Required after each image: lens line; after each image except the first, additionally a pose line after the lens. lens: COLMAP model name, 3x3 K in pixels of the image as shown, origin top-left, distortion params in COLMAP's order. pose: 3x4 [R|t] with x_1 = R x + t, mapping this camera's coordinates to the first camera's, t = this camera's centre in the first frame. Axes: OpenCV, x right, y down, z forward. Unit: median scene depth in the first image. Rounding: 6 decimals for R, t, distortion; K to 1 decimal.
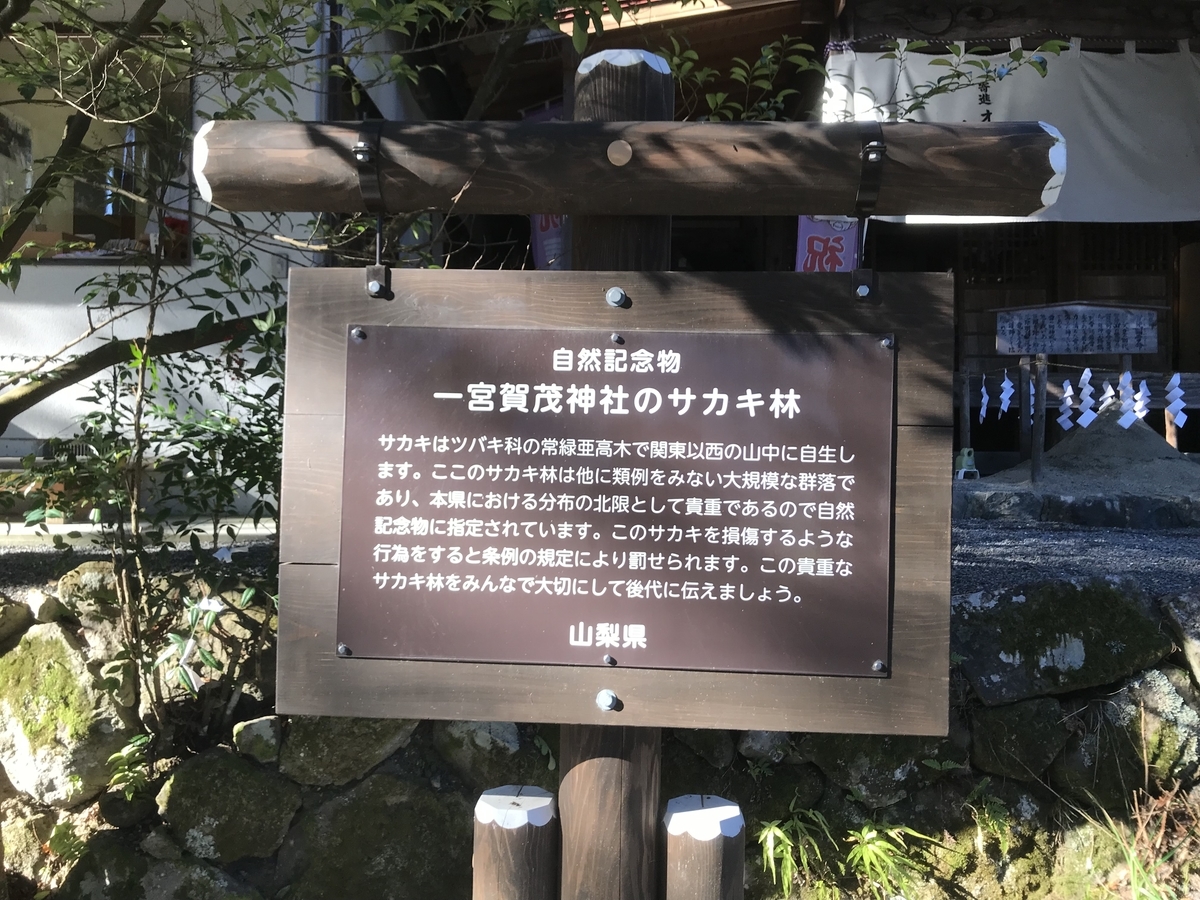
lens RADIAL K [[986.2, 0, 599.7], [0, 986.2, 452.5], [0, 0, 1]] dist [0.008148, 0.000200]
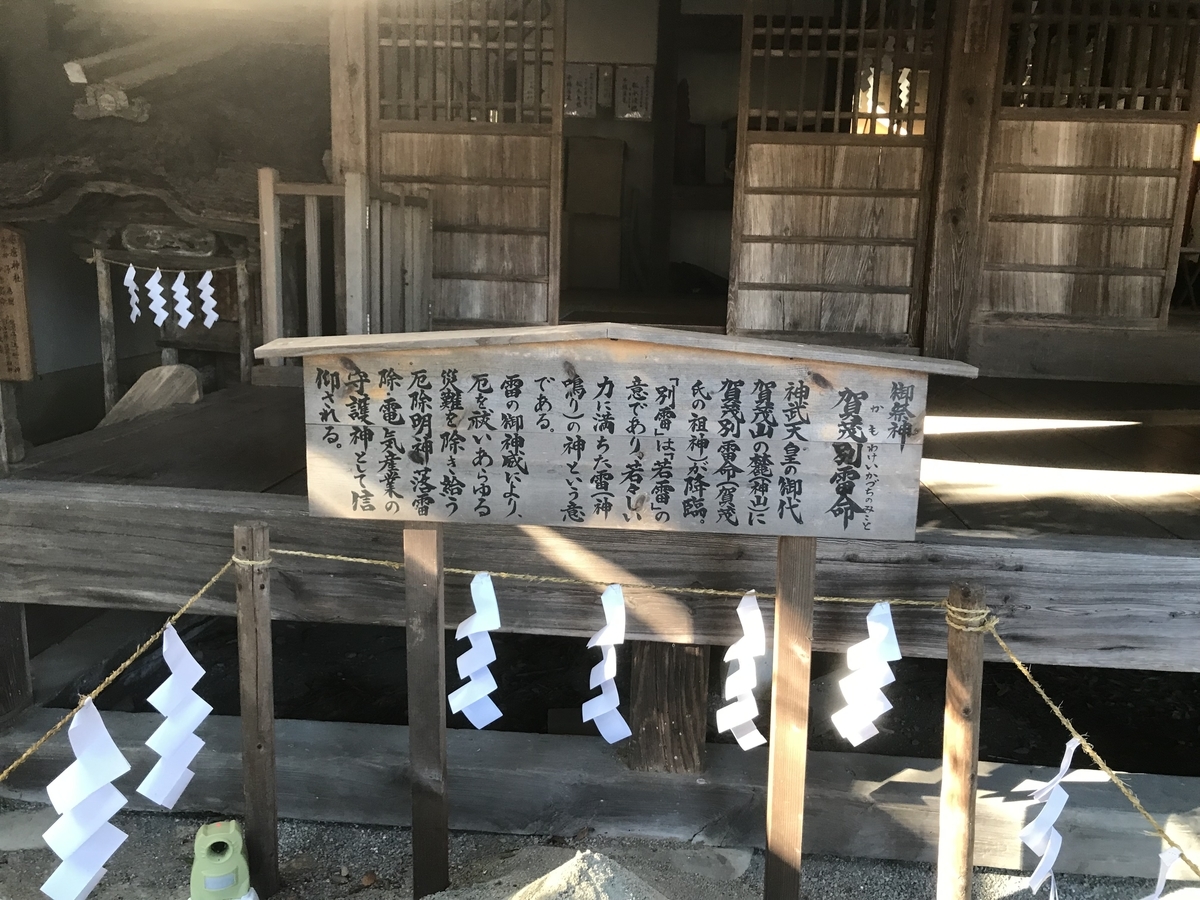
lens RADIAL K [[986.2, 0, 601.1], [0, 986.2, 446.2], [0, 0, 1]] dist [0.008148, 0.000200]
pose [[0.997830, 0.040461, -0.051936, 0.494115], [-0.029321, 0.979418, 0.199700, -0.173011], [0.058947, -0.197744, 0.978480, 0.748180]]
